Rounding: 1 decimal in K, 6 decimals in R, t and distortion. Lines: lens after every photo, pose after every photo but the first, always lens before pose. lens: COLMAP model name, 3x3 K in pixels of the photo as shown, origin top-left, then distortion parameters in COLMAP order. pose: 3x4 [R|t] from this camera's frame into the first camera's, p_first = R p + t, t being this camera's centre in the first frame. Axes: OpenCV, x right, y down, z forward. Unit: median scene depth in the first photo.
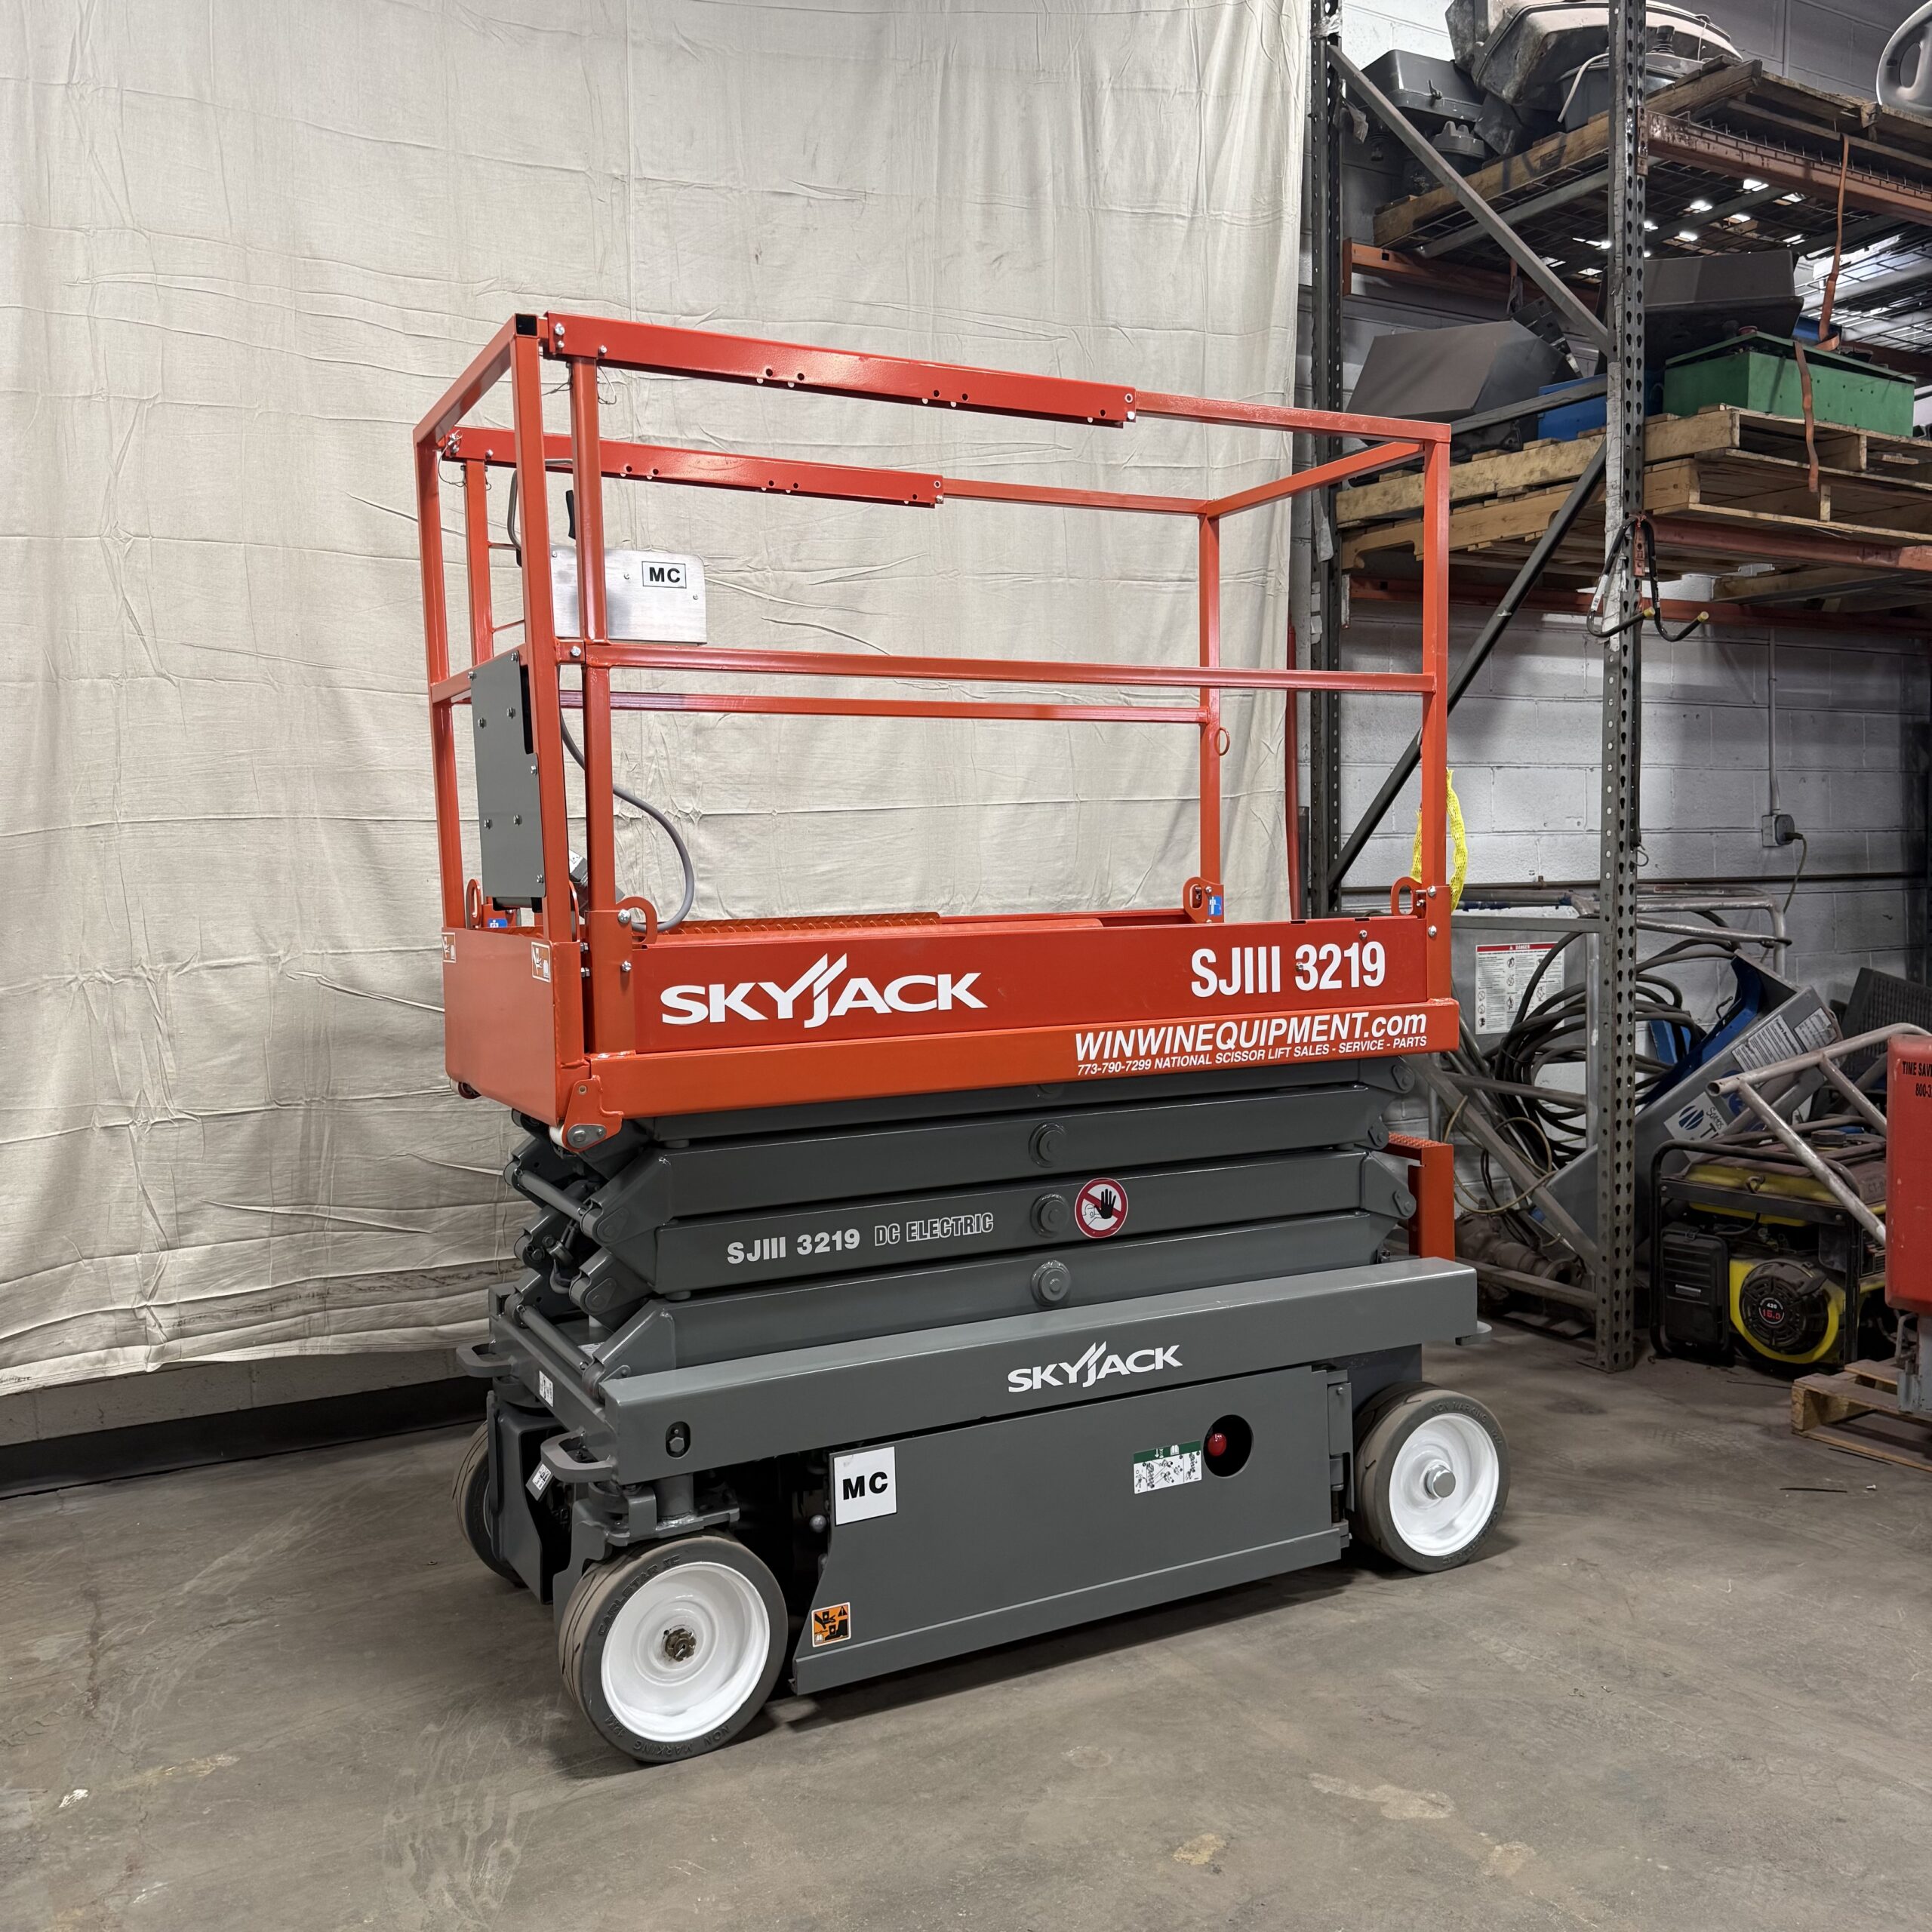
lens RADIAL K [[1821.0, 0, 932.7], [0, 1821.0, 968.7], [0, 0, 1]] dist [0.007675, 0.000000]
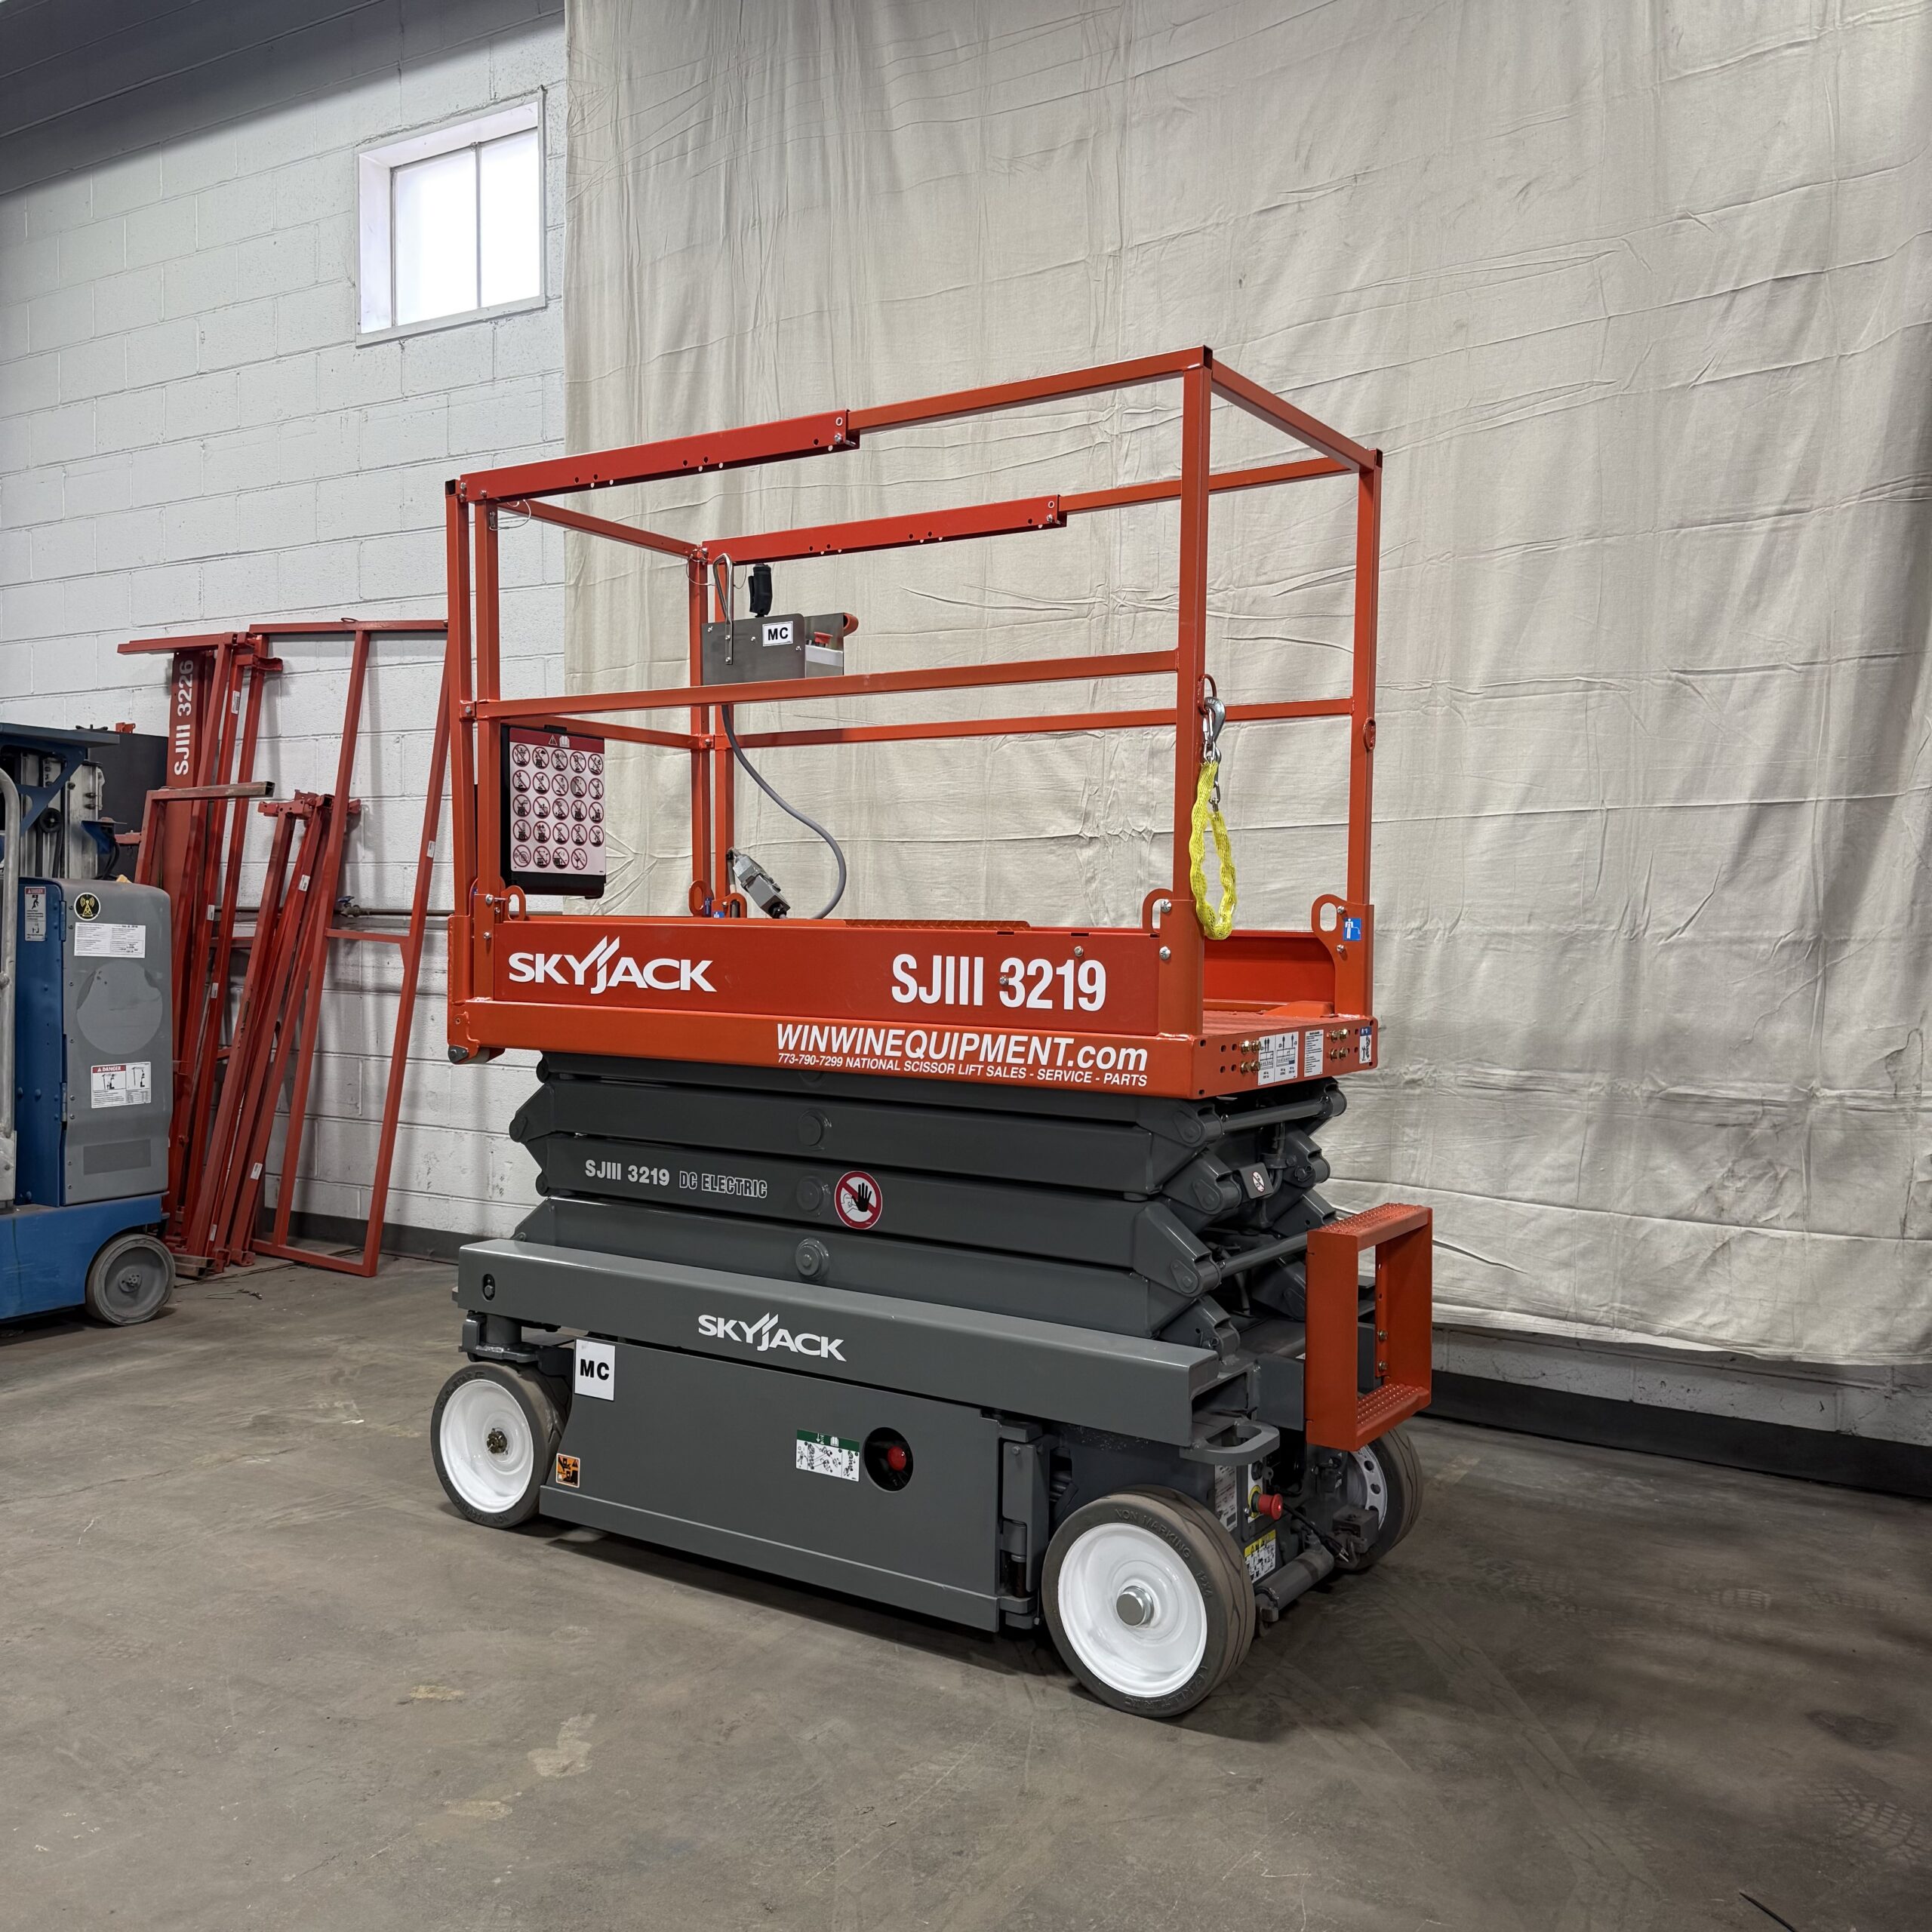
lens RADIAL K [[1821.0, 0, 948.8], [0, 1821.0, 968.0], [0, 0, 1]] dist [0.007675, 0.000000]
pose [[0.489237, 0.052024, -0.870598, 1.015398], [-0.071823, 0.997232, 0.019230, -0.023931], [0.869189, 0.053120, 0.491619, 0.528451]]
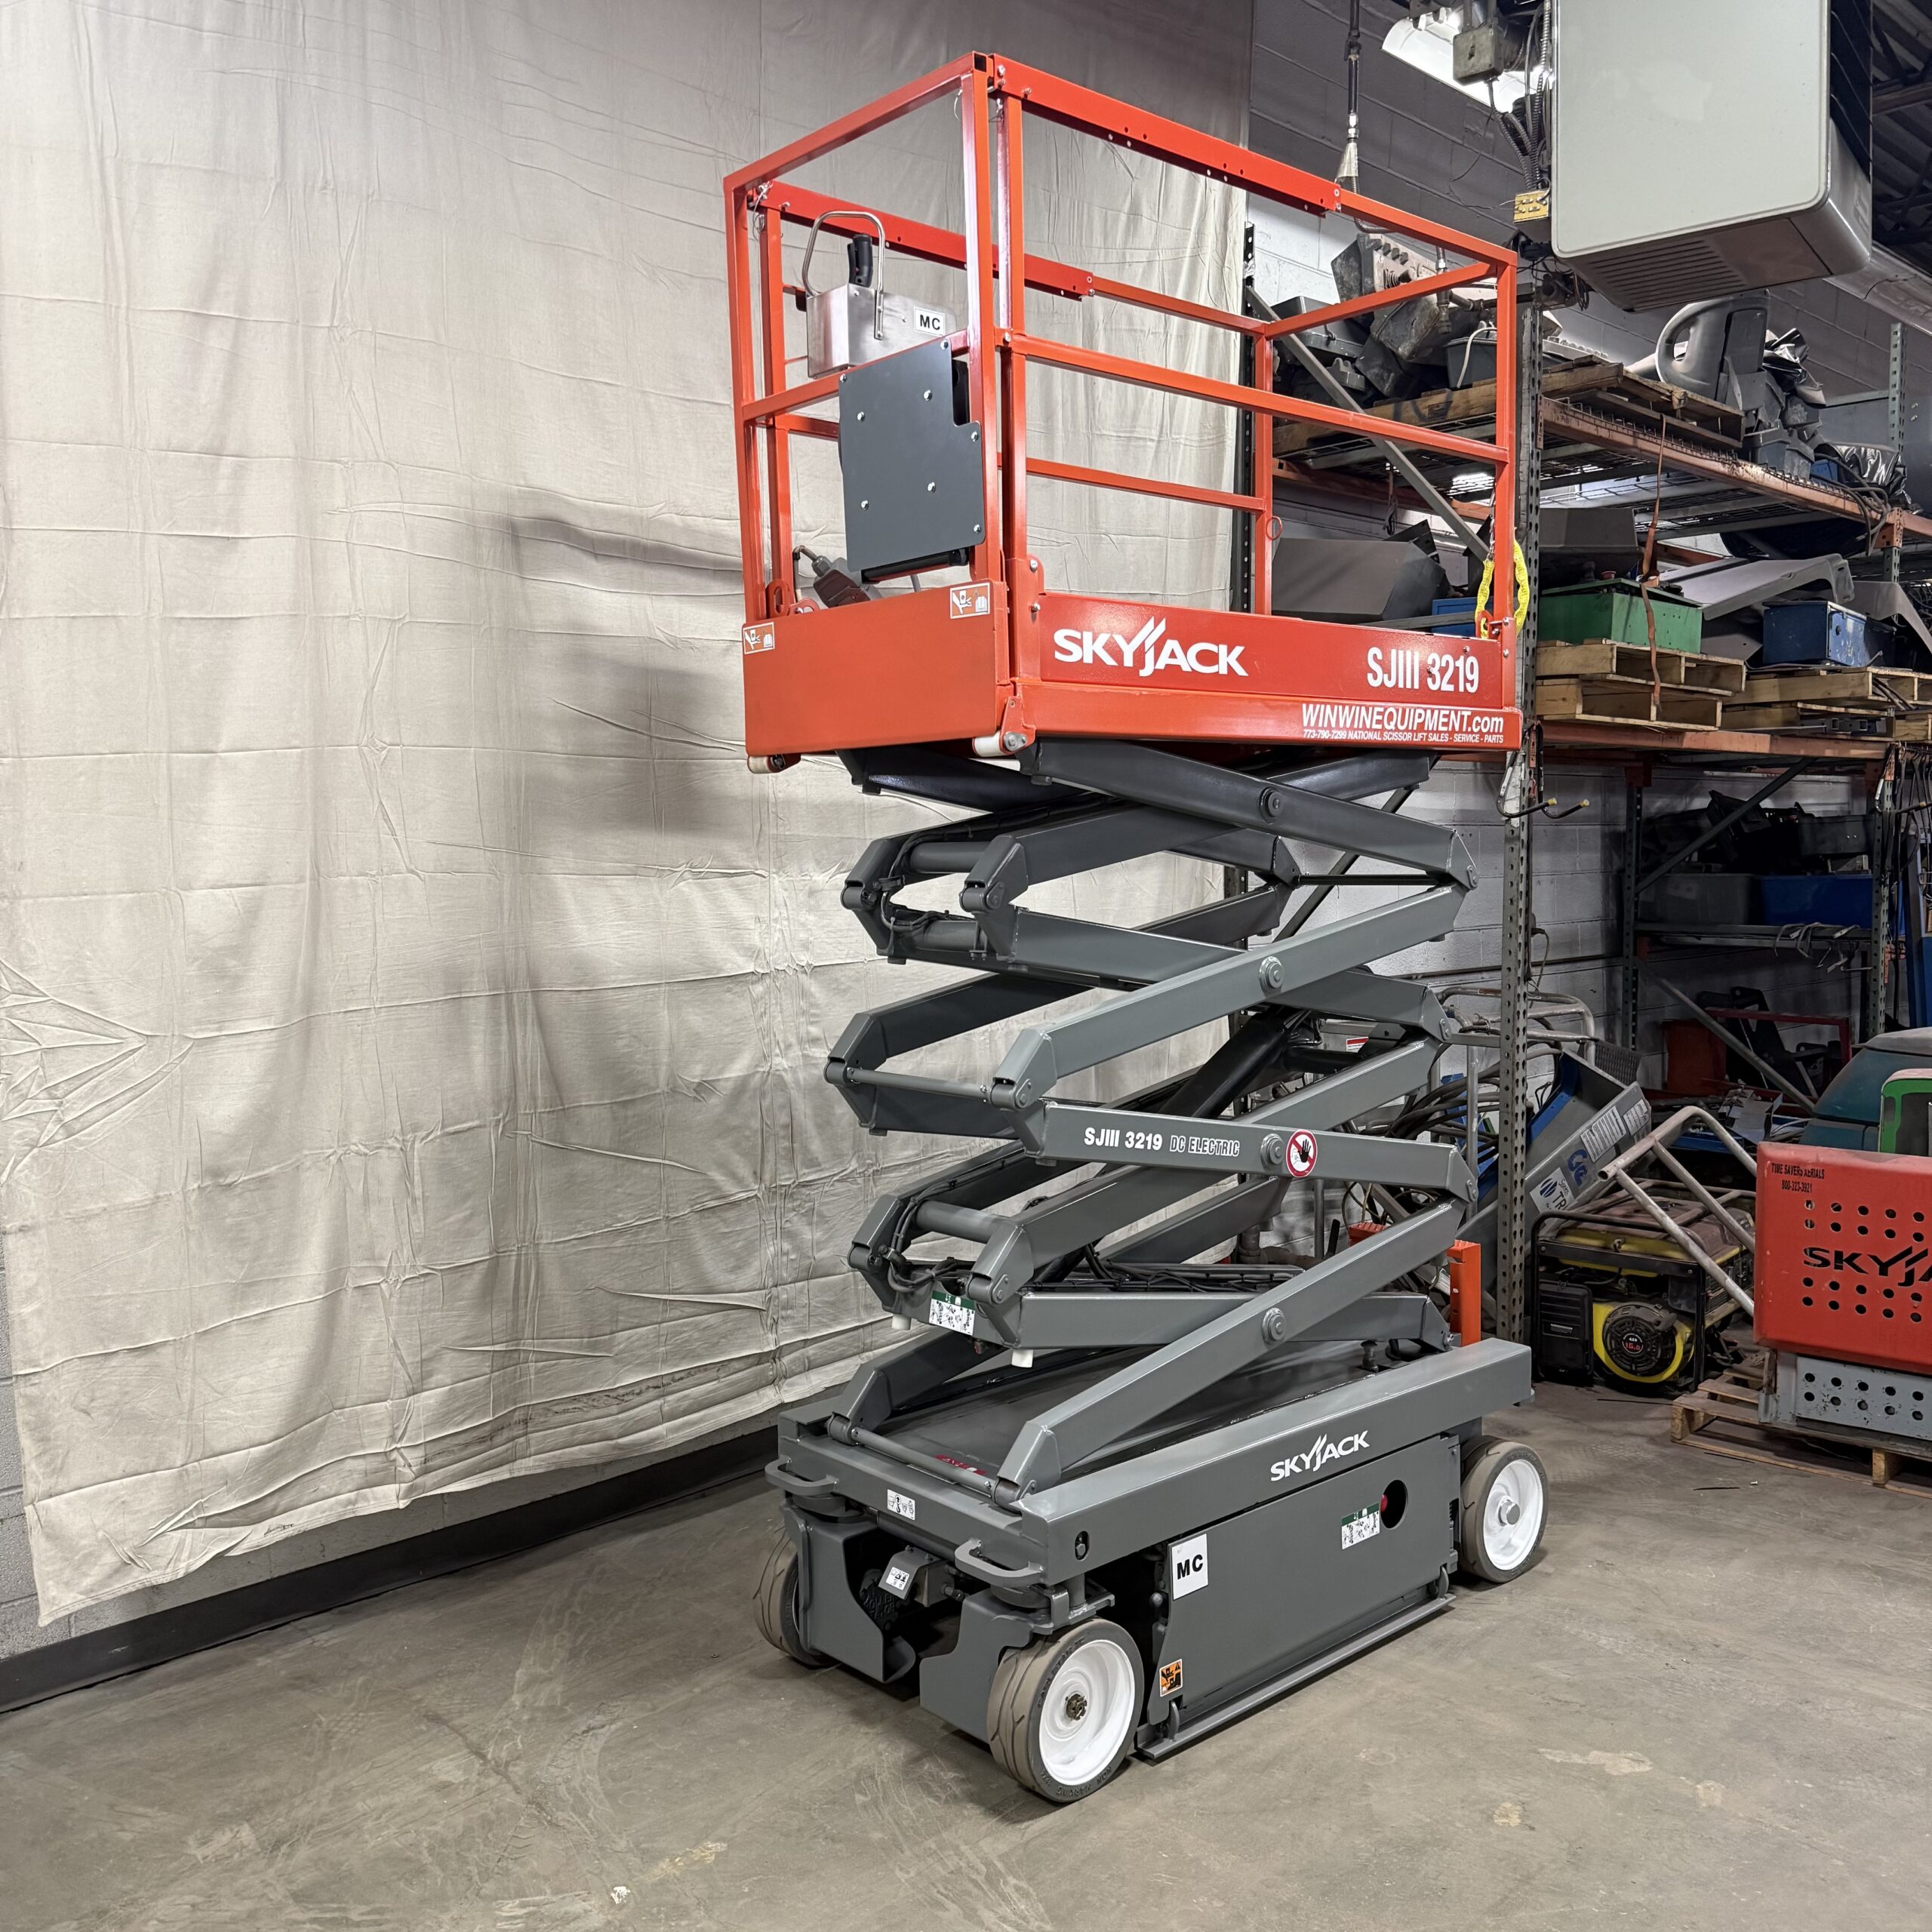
lens RADIAL K [[1821.0, 0, 946.5], [0, 1821.0, 980.3], [0, 0, 1]] dist [0.007675, 0.000000]
pose [[0.966313, -0.012339, 0.257073, -0.470130], [0.007740, 0.999792, 0.018894, -0.135872], [-0.257253, -0.016268, 0.966207, -0.162646]]
